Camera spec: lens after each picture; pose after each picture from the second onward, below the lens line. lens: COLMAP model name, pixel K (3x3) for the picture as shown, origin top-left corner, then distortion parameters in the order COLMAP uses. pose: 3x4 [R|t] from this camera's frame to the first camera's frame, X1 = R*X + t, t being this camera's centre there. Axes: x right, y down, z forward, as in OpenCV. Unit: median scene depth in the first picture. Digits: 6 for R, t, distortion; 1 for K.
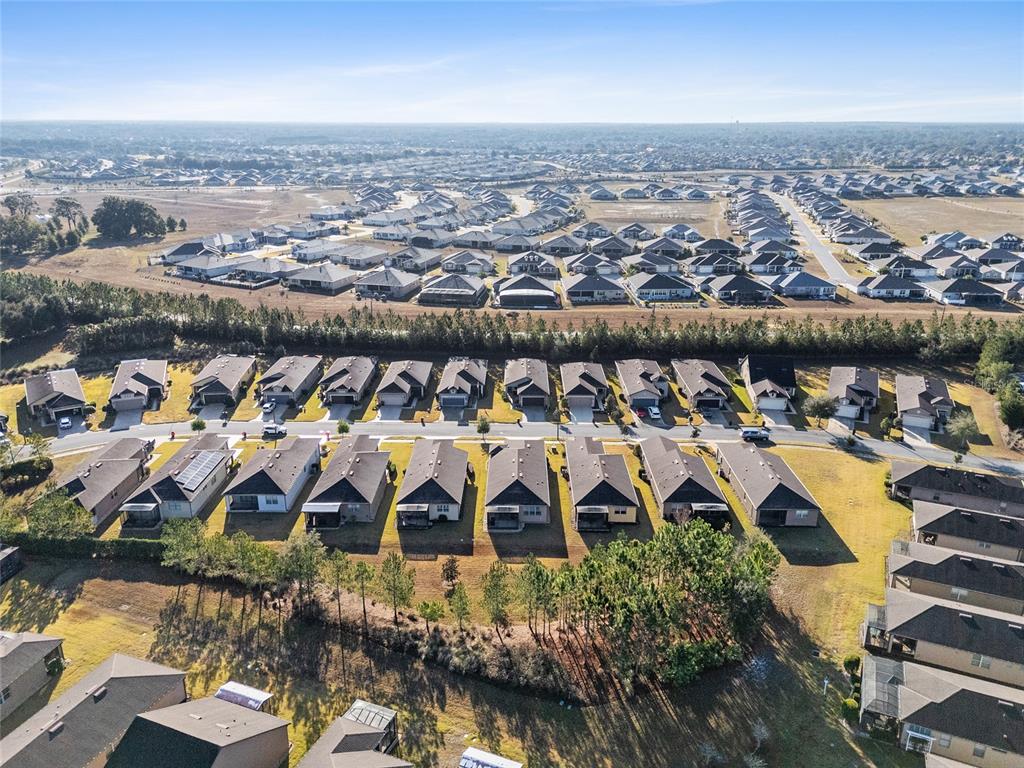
lens RADIAL K [[755.2, 0, 510.4], [0, 755.2, 381.7], [0, 0, 1]] dist [0.078600, -0.080516]
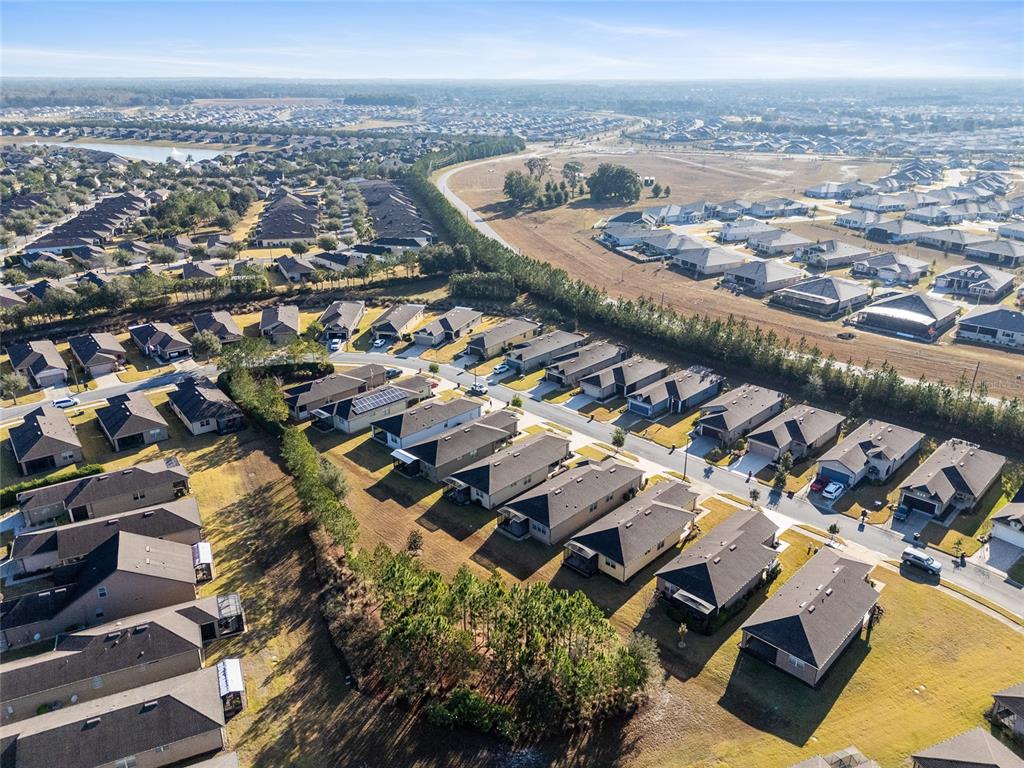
lens RADIAL K [[755.2, 0, 502.5], [0, 755.2, 382.2], [0, 0, 1]] dist [0.078600, -0.080516]
pose [[0.718811, 0.253730, -0.647249, 0.425233], [-0.220192, 0.966179, 0.134217, -0.100158], [0.659413, 0.046042, 0.750369, 0.143909]]
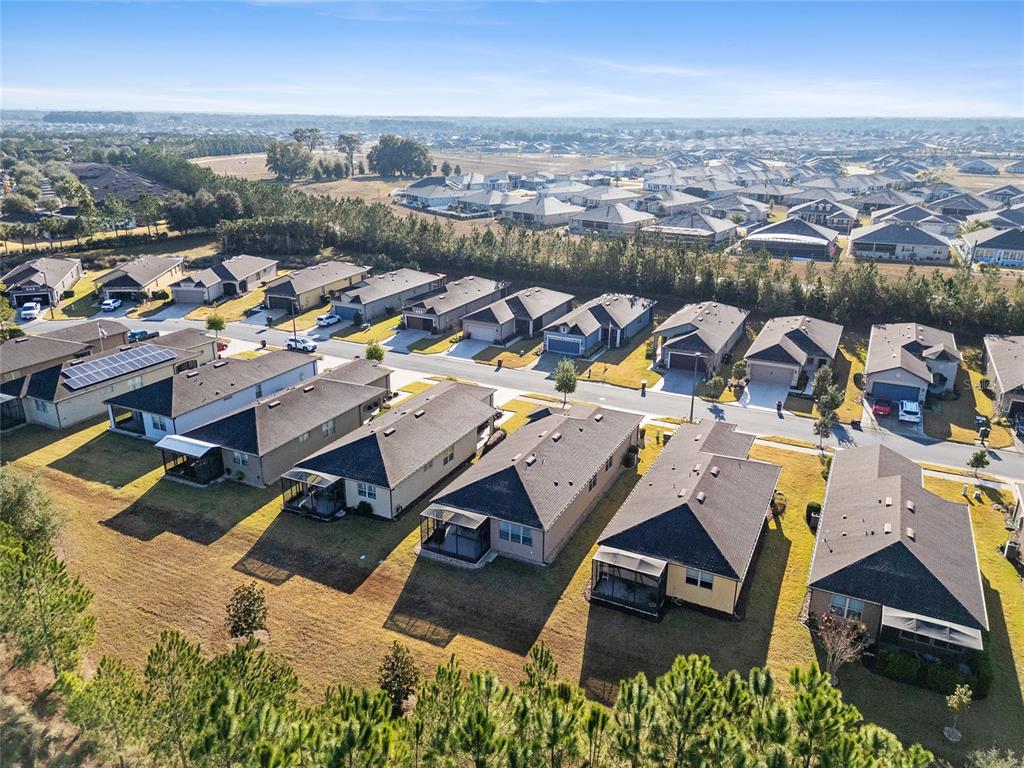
lens RADIAL K [[755.2, 0, 512.4], [0, 755.2, 388.6], [0, 0, 1]] dist [0.078600, -0.080516]
pose [[0.905192, 0.149960, -0.397668, 0.146381], [-0.145583, 0.988481, 0.041370, 0.042326], [0.399291, 0.020446, 0.916596, 0.393552]]
